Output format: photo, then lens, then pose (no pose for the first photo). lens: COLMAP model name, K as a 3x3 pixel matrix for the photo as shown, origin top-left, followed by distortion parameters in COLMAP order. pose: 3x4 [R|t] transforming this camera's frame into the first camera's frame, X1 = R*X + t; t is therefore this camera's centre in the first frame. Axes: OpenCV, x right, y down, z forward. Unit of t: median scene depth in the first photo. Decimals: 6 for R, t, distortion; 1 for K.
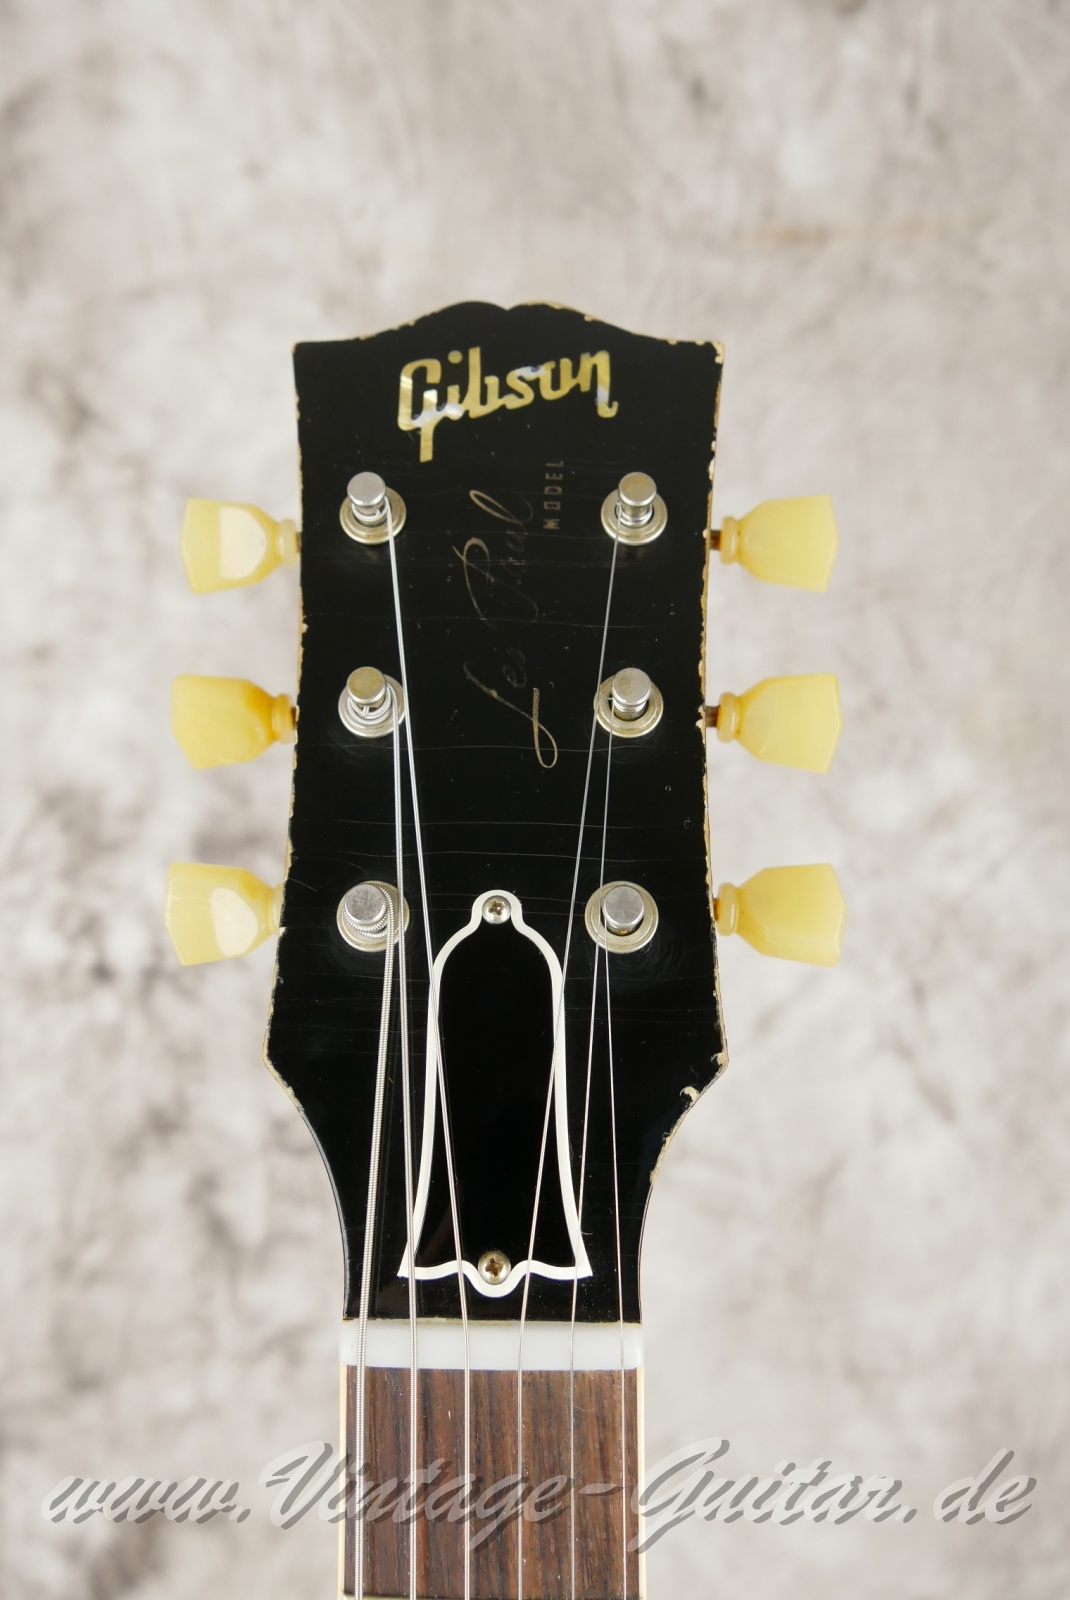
lens RADIAL K [[1364.2, 0, 540.0], [0, 1364.2, 730.7], [0, 0, 1]] dist [-0.046358, 0.008064]
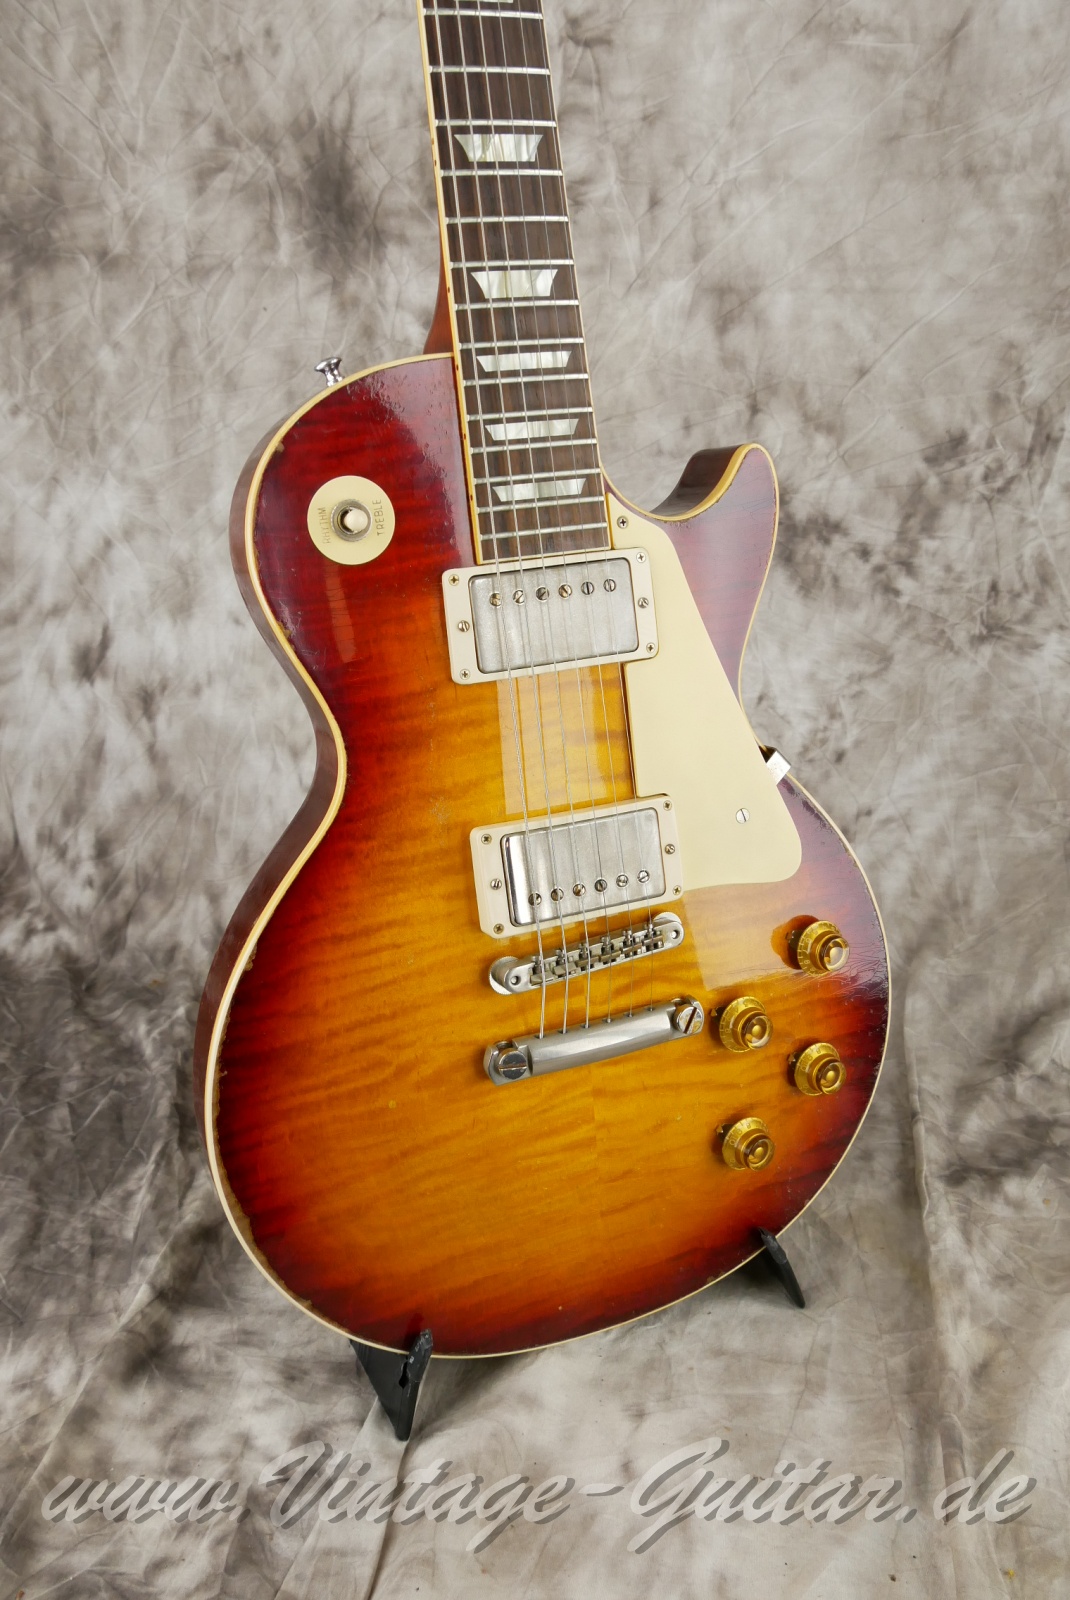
lens RADIAL K [[1386.0, 0, 534.9], [0, 1386.0, 816.5], [0, 0, 1]] dist [-0.063630, 0.030269]
pose [[0.989466, 0.048453, -0.136414, 0.006609], [-0.023480, 0.983562, 0.179038, 0.917323], [0.142846, -0.173949, 0.974339, -0.602731]]
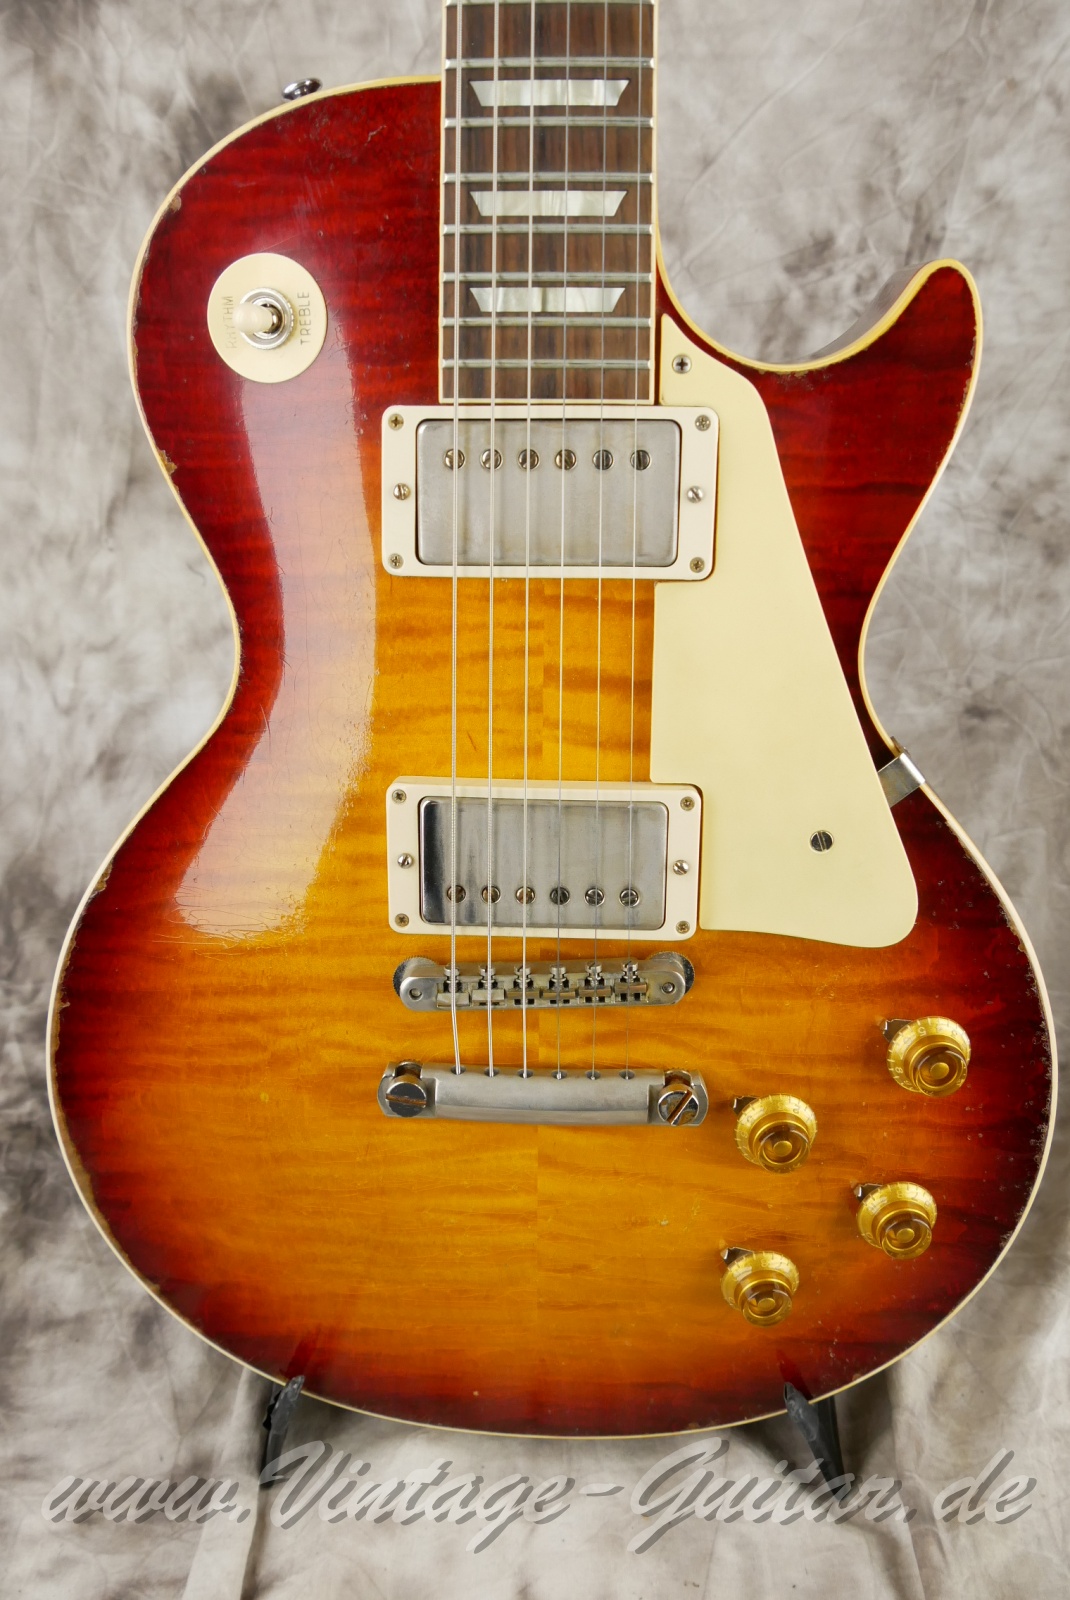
lens RADIAL K [[1364.6, 0, 543.3], [0, 1364.6, 797.0], [0, 0, 1]] dist [-0.056159, 0.022868]
pose [[0.999927, -0.011587, -0.003435, -0.017339], [0.012086, 0.959854, 0.280241, 0.905736], [0.000050, -0.280262, 0.959924, -0.316371]]
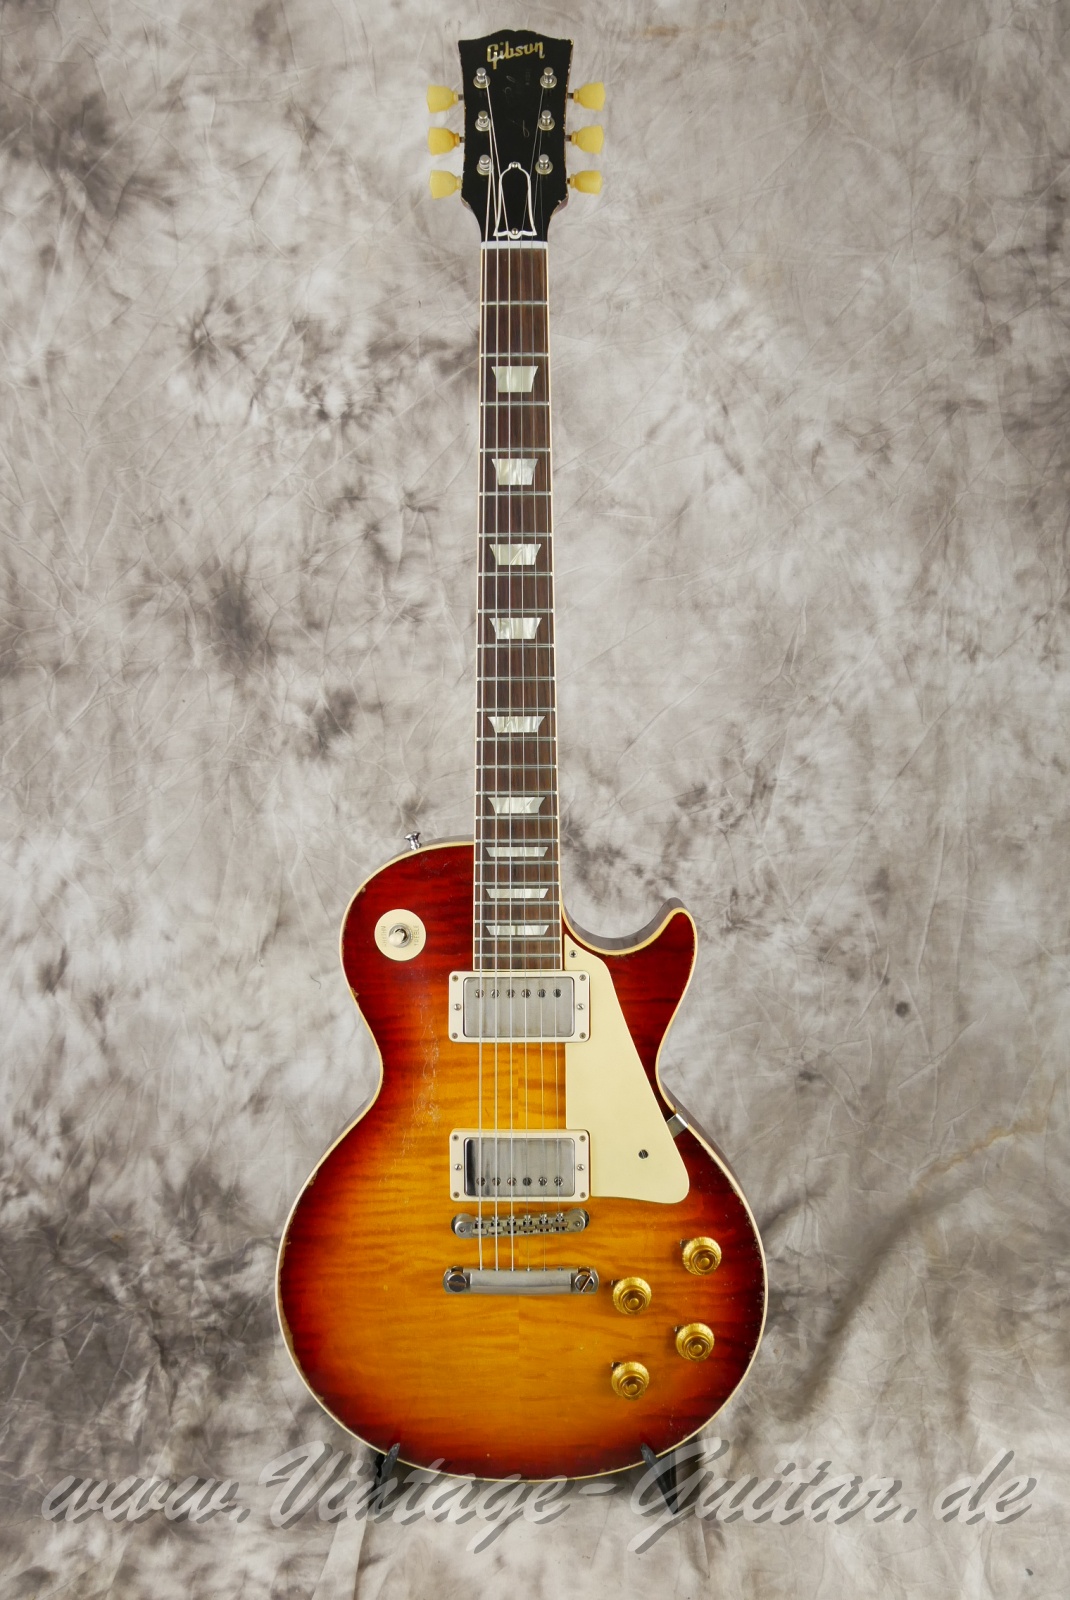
lens RADIAL K [[1467.0, 0, 525.0], [0, 1467.0, 762.9], [0, 0, 1]] dist [-0.038963, 0.008491]
pose [[0.999453, -0.004246, -0.032790, 0.047793], [0.006521, 0.997555, 0.069575, 0.565296], [0.032415, -0.069751, 0.997038, -1.233897]]
